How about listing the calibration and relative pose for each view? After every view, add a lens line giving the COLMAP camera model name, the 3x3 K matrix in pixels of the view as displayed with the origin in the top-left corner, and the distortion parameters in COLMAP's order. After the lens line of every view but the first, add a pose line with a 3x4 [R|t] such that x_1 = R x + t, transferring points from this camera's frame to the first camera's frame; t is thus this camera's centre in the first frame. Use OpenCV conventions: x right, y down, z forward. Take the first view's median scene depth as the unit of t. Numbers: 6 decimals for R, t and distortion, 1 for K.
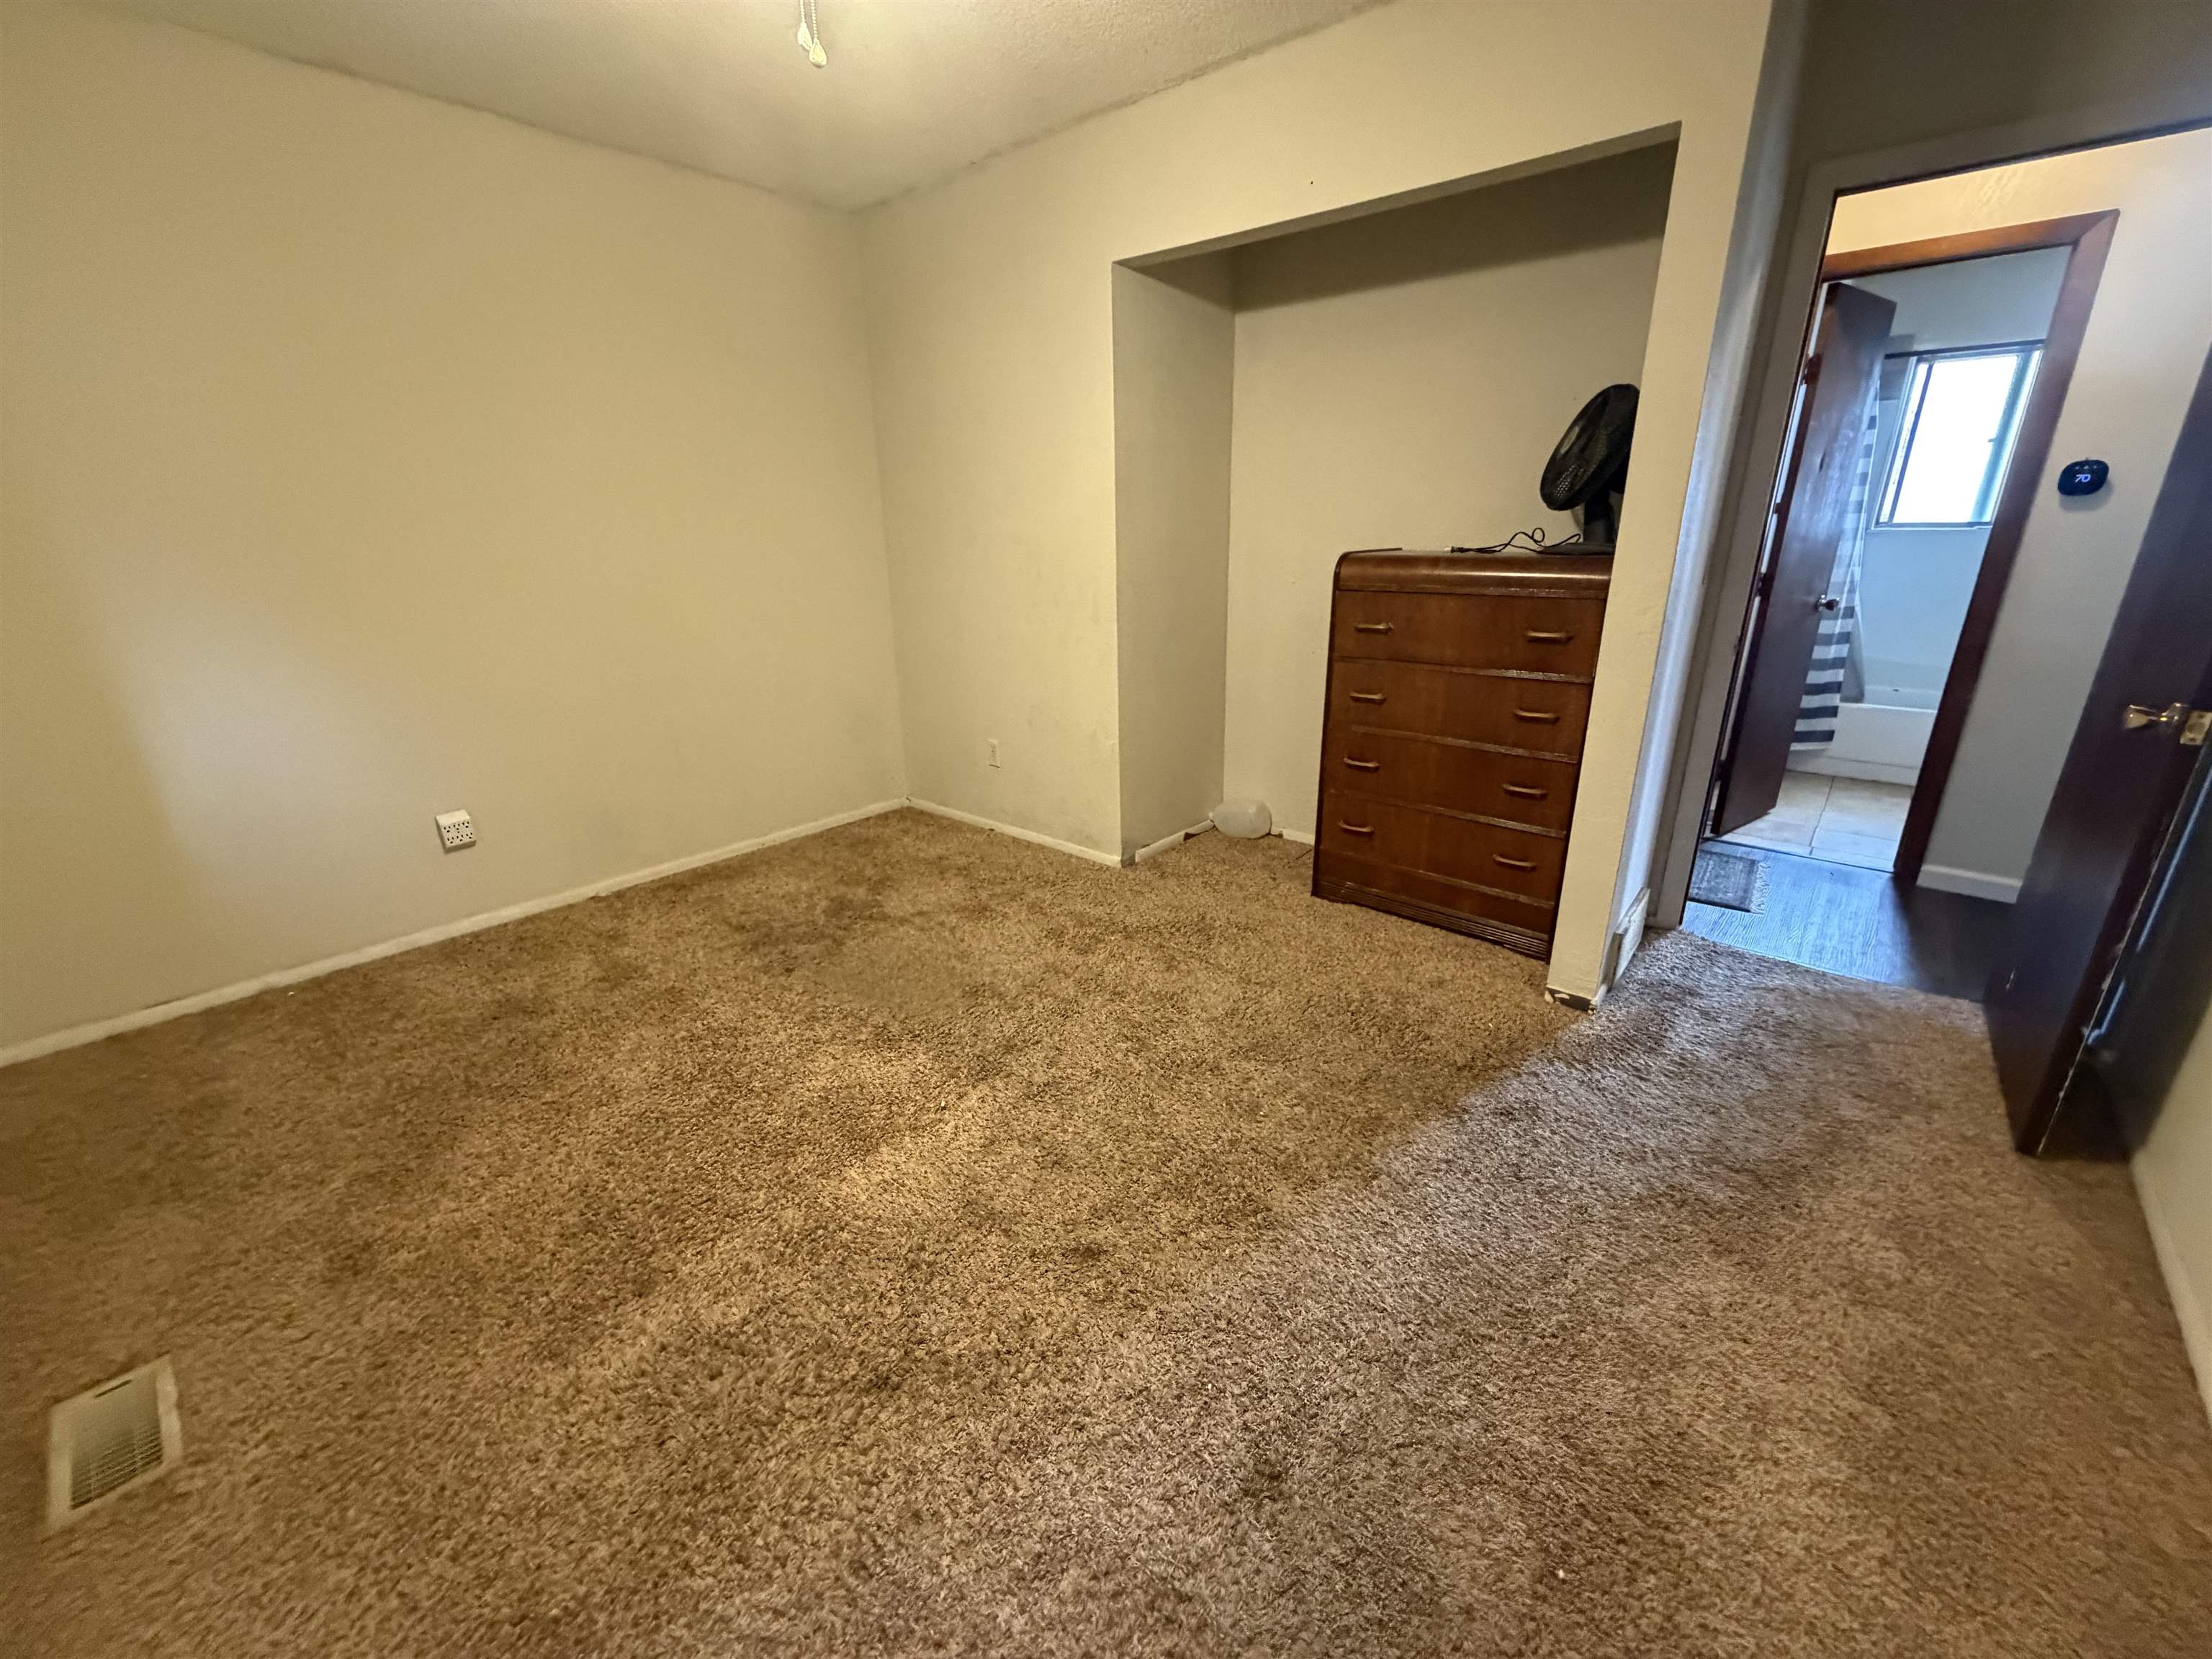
lens RADIAL K [[882.7, 0, 1105.2], [0, 882.7, 826.5], [0, 0, 1]] dist [0.000641, 0.000186]
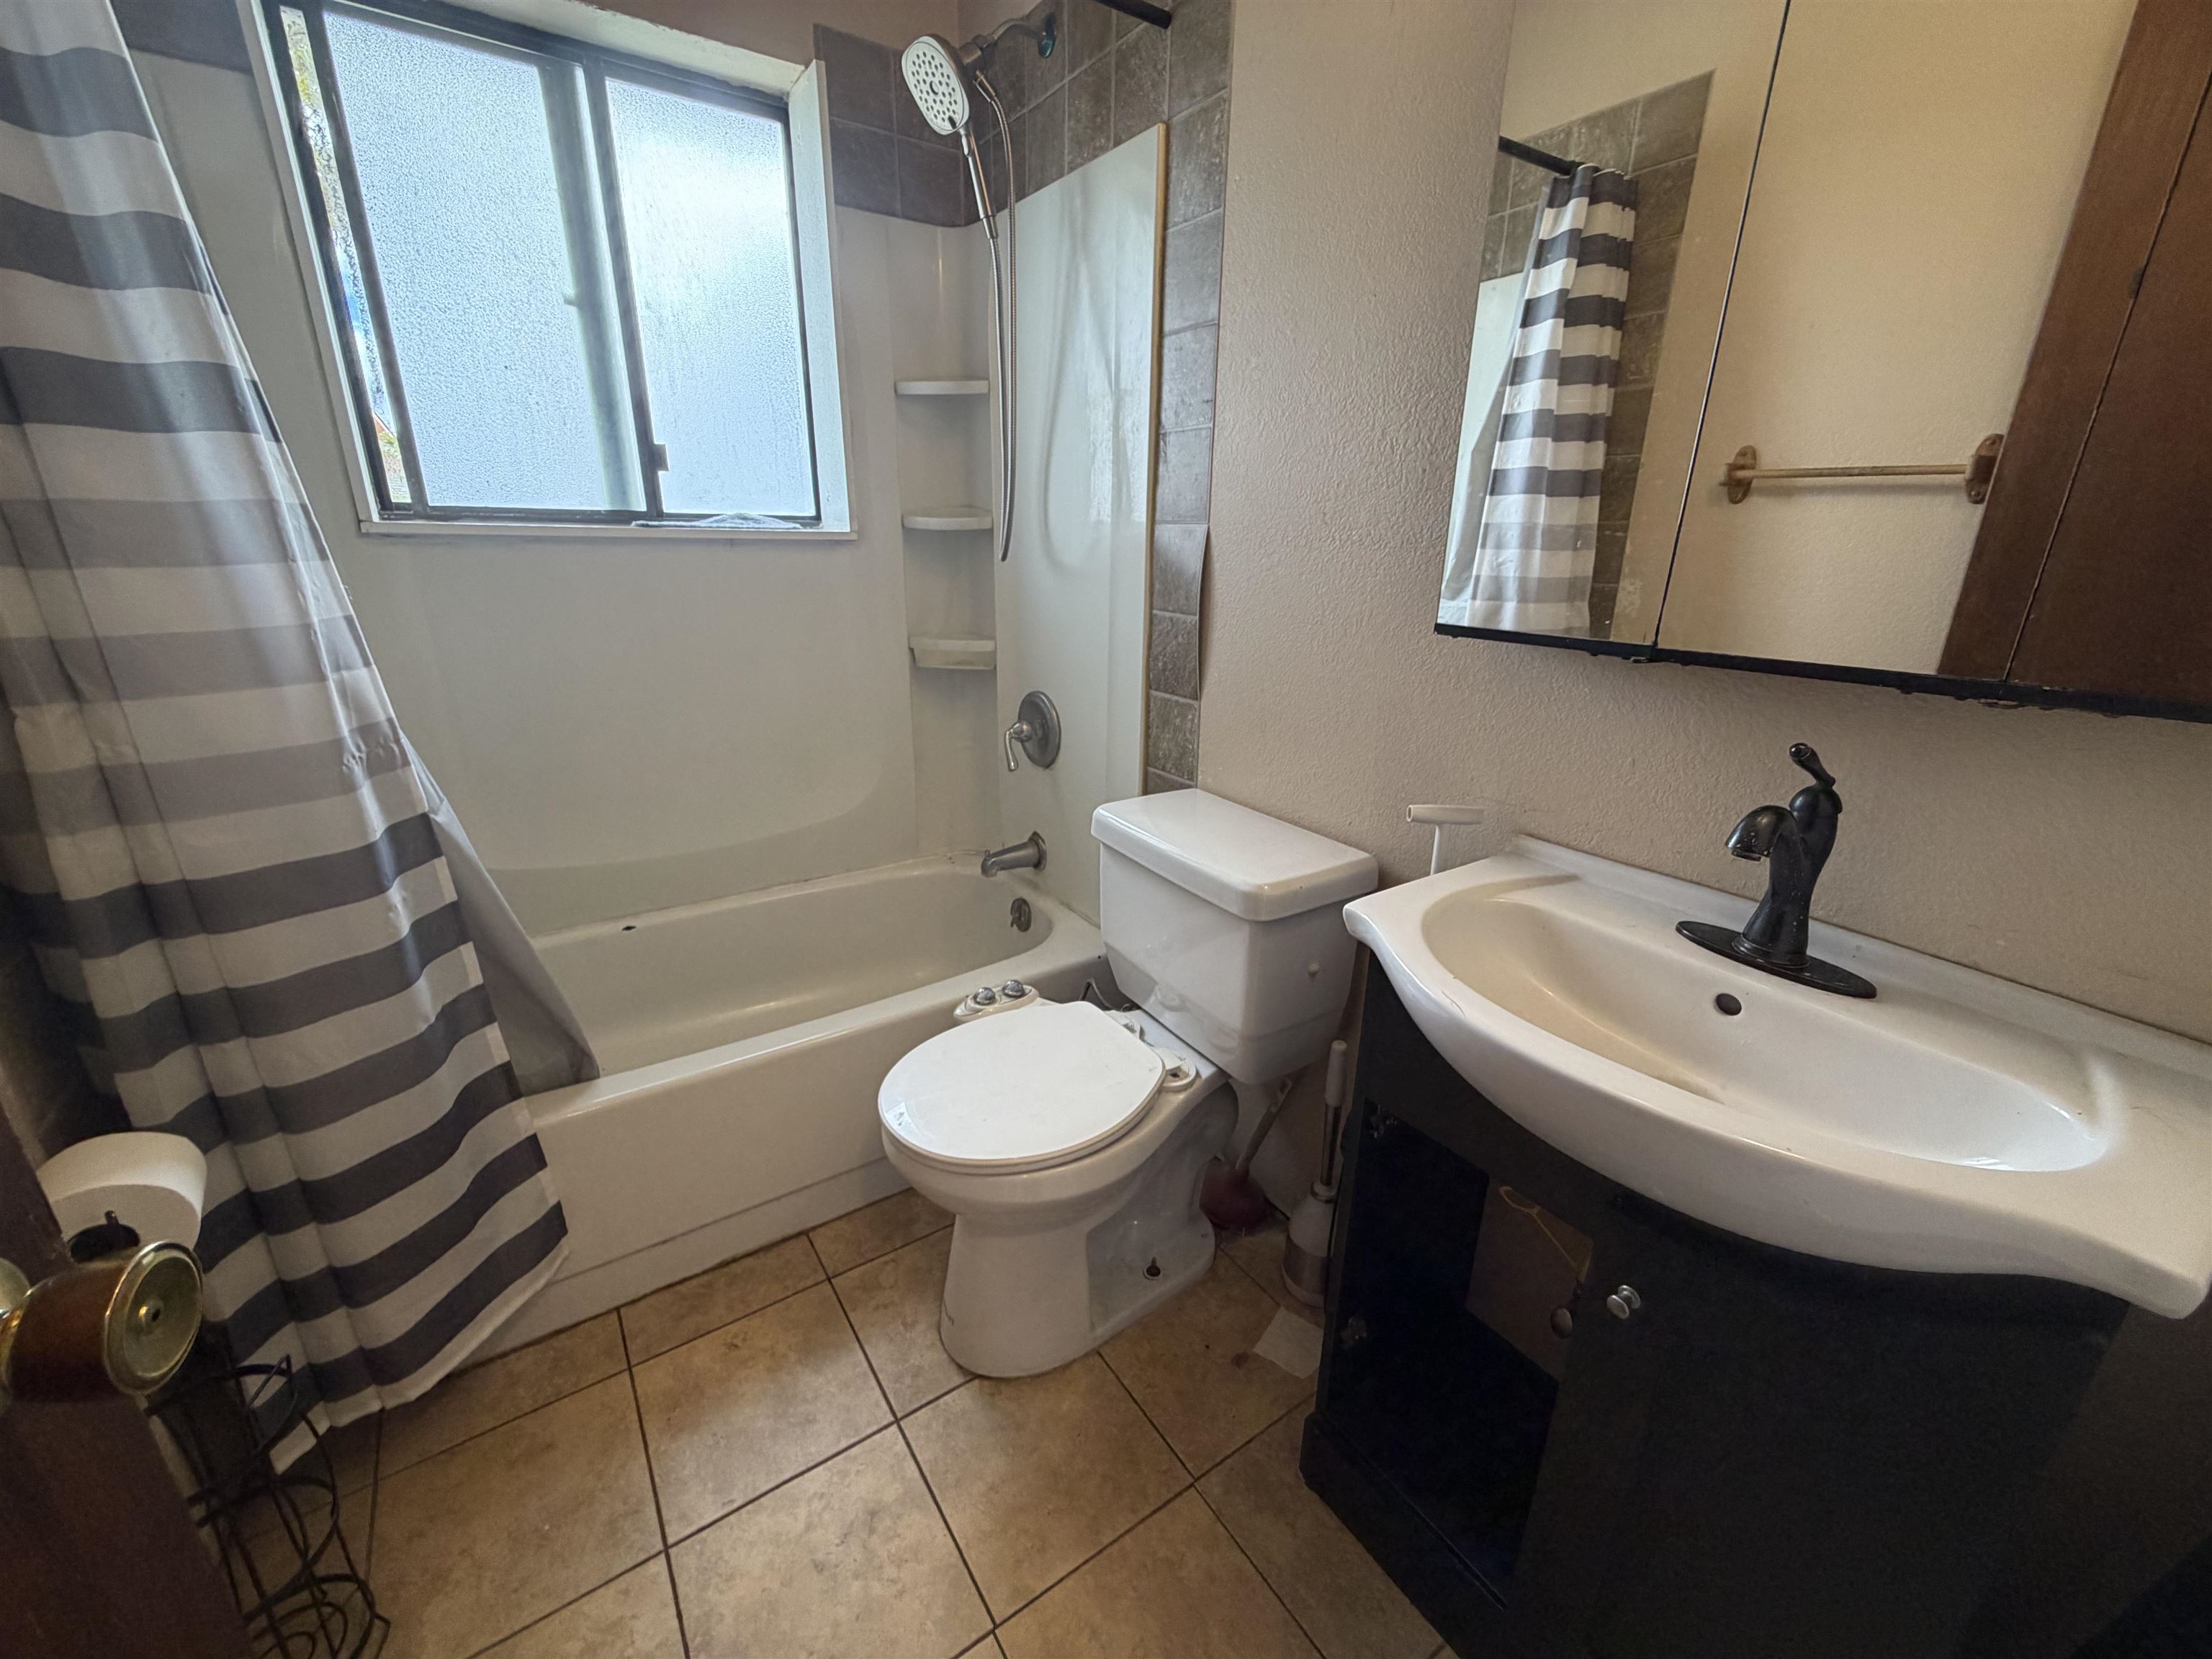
lens RADIAL K [[882.7, 0, 1104.5], [0, 882.7, 830.4], [0, 0, 1]] dist [0.000641, 0.000186]
pose [[0.251790, -0.295836, 0.921457, 0.650117], [0.300424, 0.928988, 0.216163, -0.236977], [-0.919971, 0.222401, 0.322786, 0.725668]]
